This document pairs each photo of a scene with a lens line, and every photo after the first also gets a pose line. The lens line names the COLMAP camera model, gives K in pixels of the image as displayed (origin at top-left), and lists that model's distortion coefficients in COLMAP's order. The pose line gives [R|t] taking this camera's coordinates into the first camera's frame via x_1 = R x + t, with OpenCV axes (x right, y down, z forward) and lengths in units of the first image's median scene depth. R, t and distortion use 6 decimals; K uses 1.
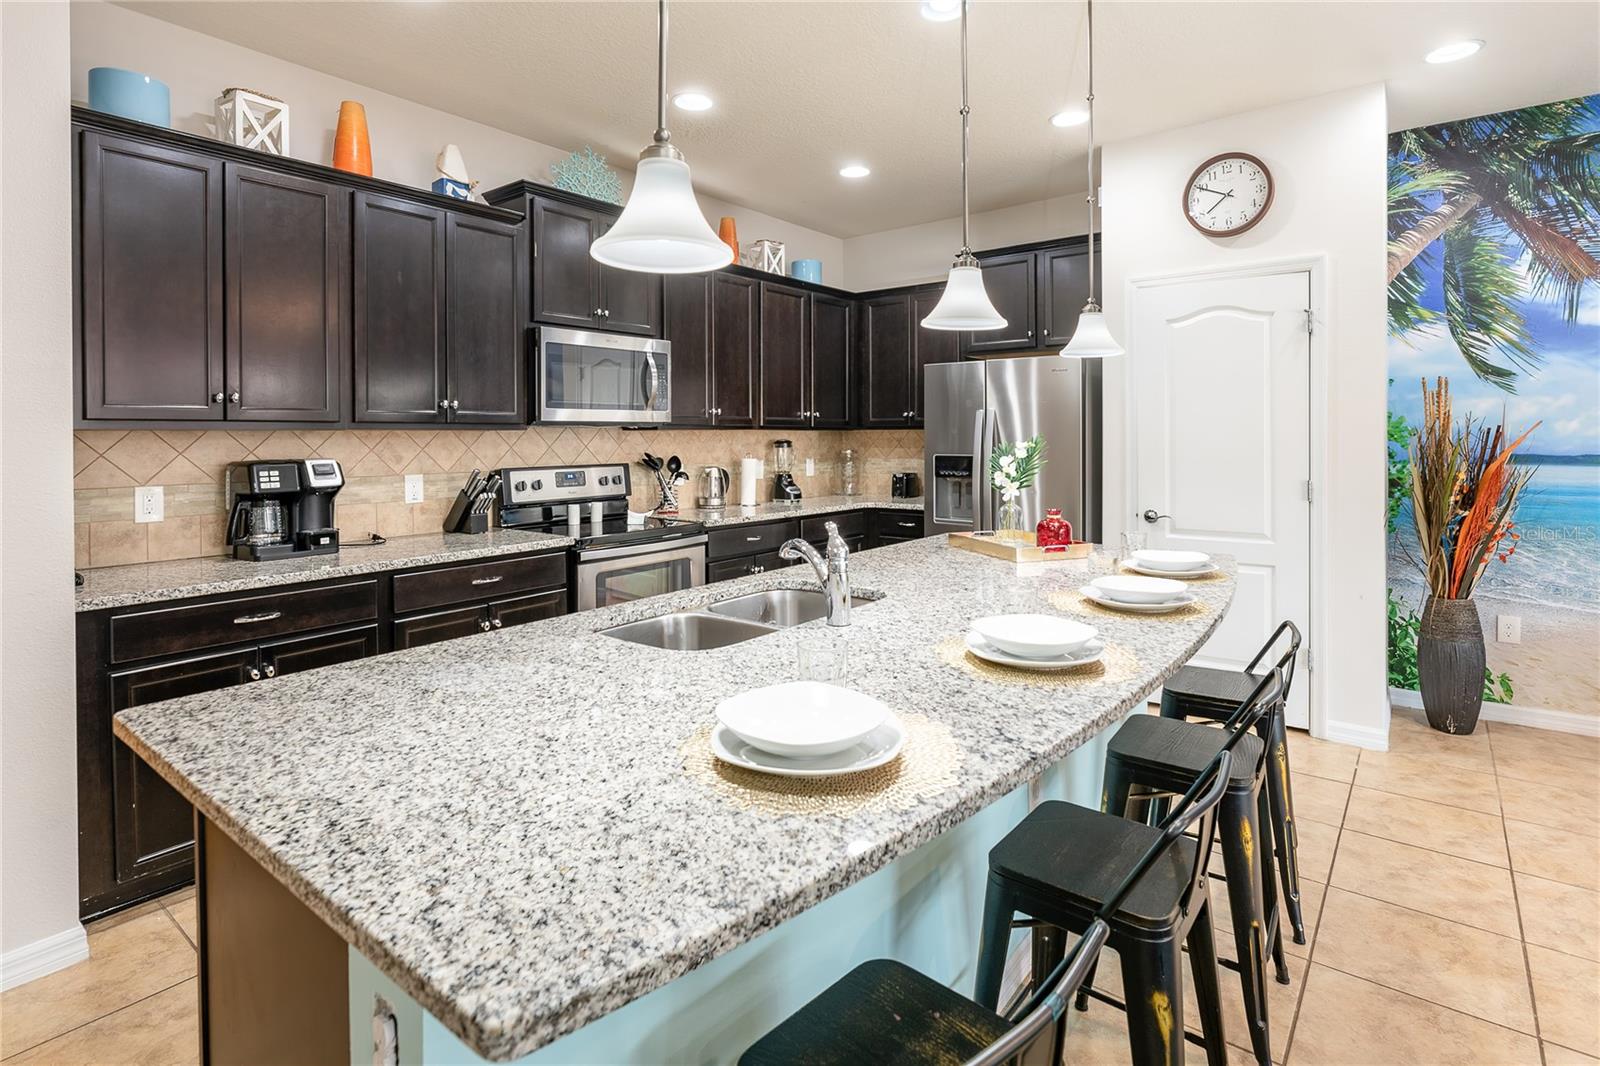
lens RADIAL K [[793.9, 0, 783.1], [0, 793.9, 438.1], [0, 0, 1]] dist [-0.004938, -0.001264]
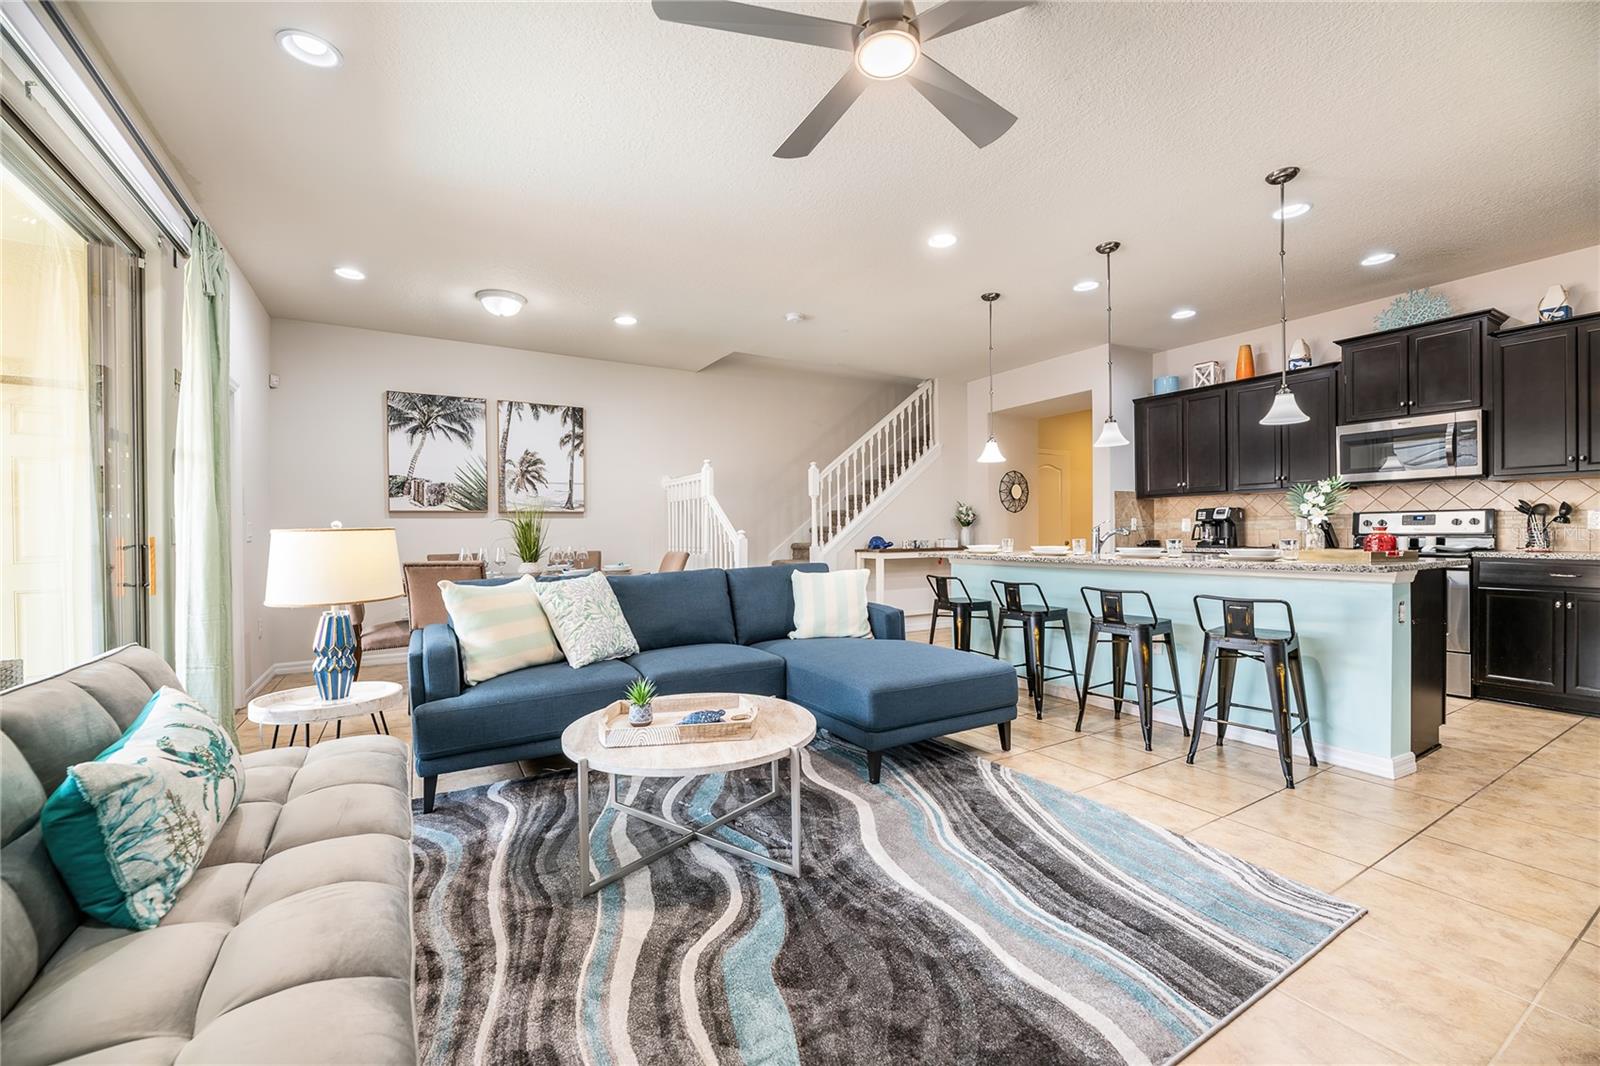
lens RADIAL K [[633.0, 0, 808.3], [0, 633.0, 542.7], [0, 0, 1]] dist [-0.004546, -0.000660]
pose [[-0.350875, 0.024452, -0.936103, 1.298936], [0.005143, 0.999694, 0.024186, 0.064792], [0.936408, 0.003672, -0.350894, 0.397535]]
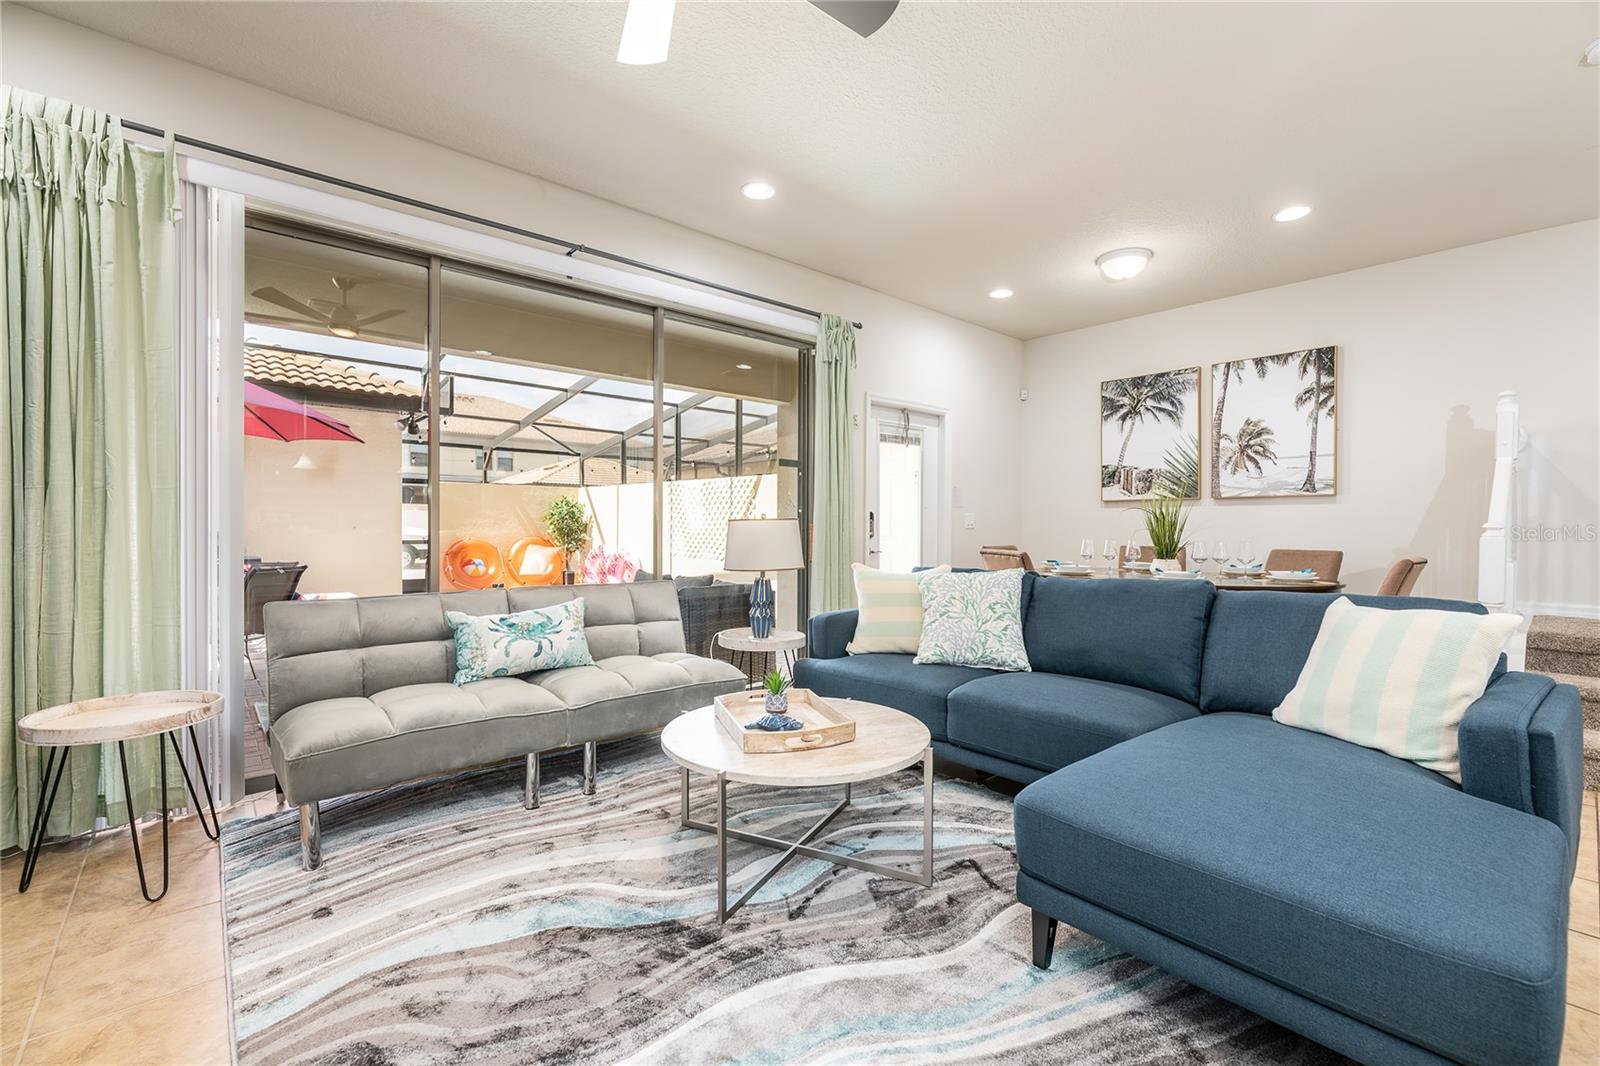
lens RADIAL K [[689.4, 0, 805.6], [0, 689.4, 529.7], [0, 0, 1]] dist [-0.003249, 0.000169]
pose [[-0.983116, 0.000071, 0.182984, 0.655478], [0.002447, 0.999916, 0.012760, 0.066517], [-0.182968, 0.012993, -0.983033, 0.684386]]
